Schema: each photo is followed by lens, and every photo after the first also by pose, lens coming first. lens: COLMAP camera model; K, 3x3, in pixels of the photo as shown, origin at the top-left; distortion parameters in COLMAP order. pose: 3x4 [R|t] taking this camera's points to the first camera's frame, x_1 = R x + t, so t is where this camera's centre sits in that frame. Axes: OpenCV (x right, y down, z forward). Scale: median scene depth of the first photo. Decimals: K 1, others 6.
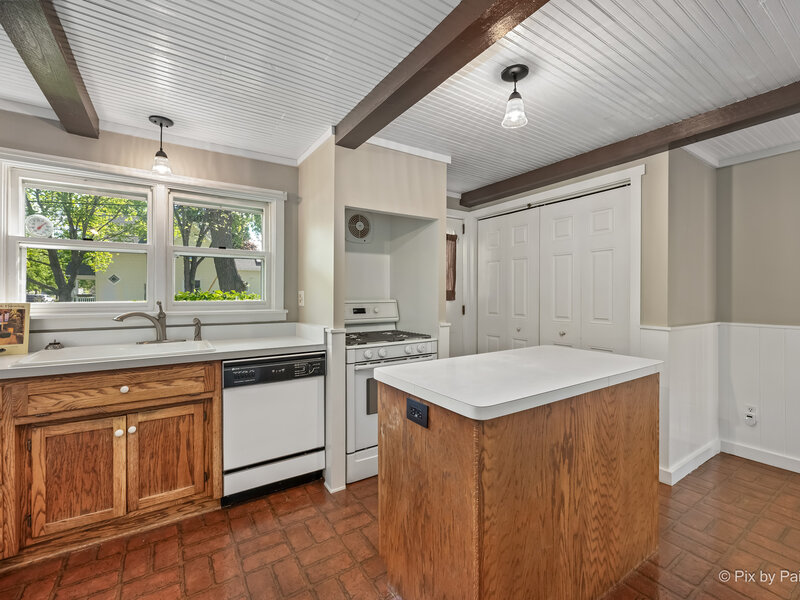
lens RADIAL K [[358.3, 0, 397.6], [0, 358.3, 295.0], [0, 0, 1]] dist [0.000081, 0.000196]
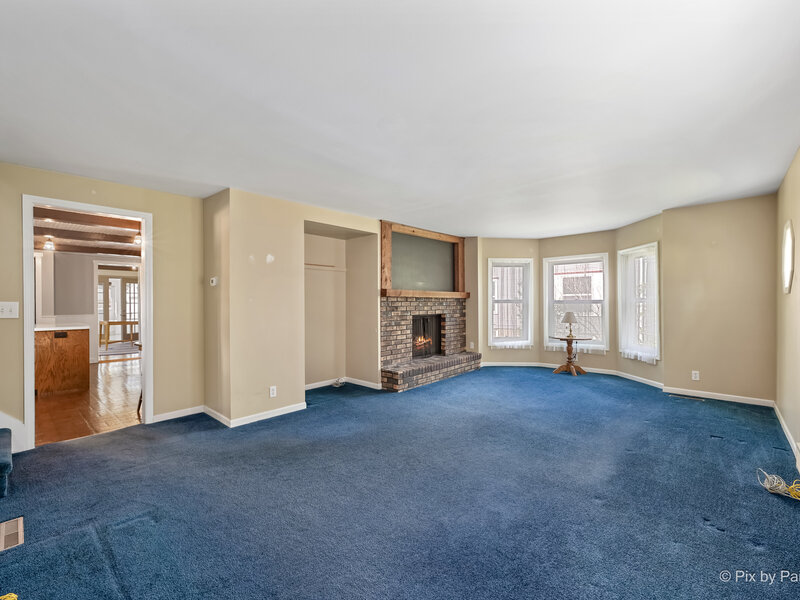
lens RADIAL K [[358.3, 0, 398.0], [0, 358.3, 301.4], [0, 0, 1]] dist [0.000081, 0.000196]
pose [[-0.248576, 0.005334, 0.968598, -3.972964], [0.009041, 0.999954, -0.003186, 0.019074], [-0.968570, 0.007965, -0.248613, -1.329743]]
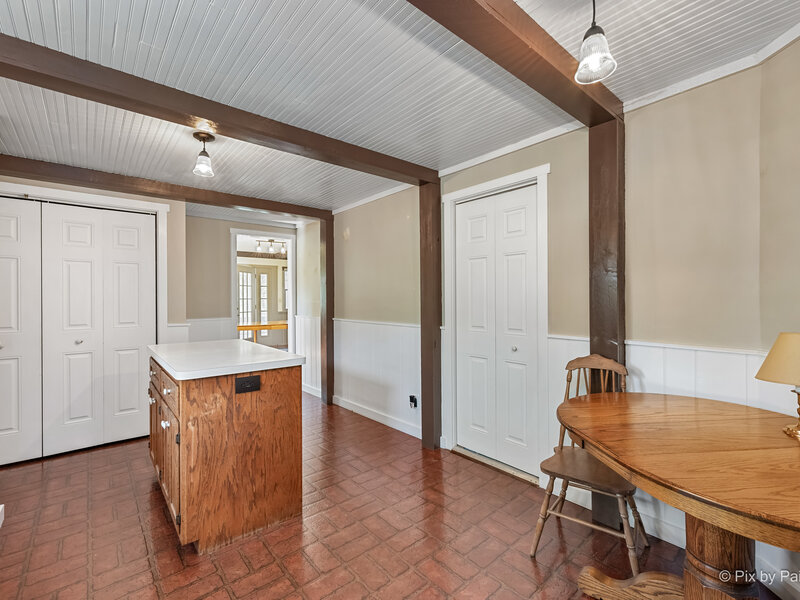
lens RADIAL K [[358.3, 0, 398.1], [0, 358.3, 298.5], [0, 0, 1]] dist [0.000081, 0.000196]
pose [[-0.125269, -0.000448, 0.992123, -1.267631], [0.008570, 0.999962, 0.001534, -0.007744], [-0.992086, 0.008694, -0.125260, 0.520748]]
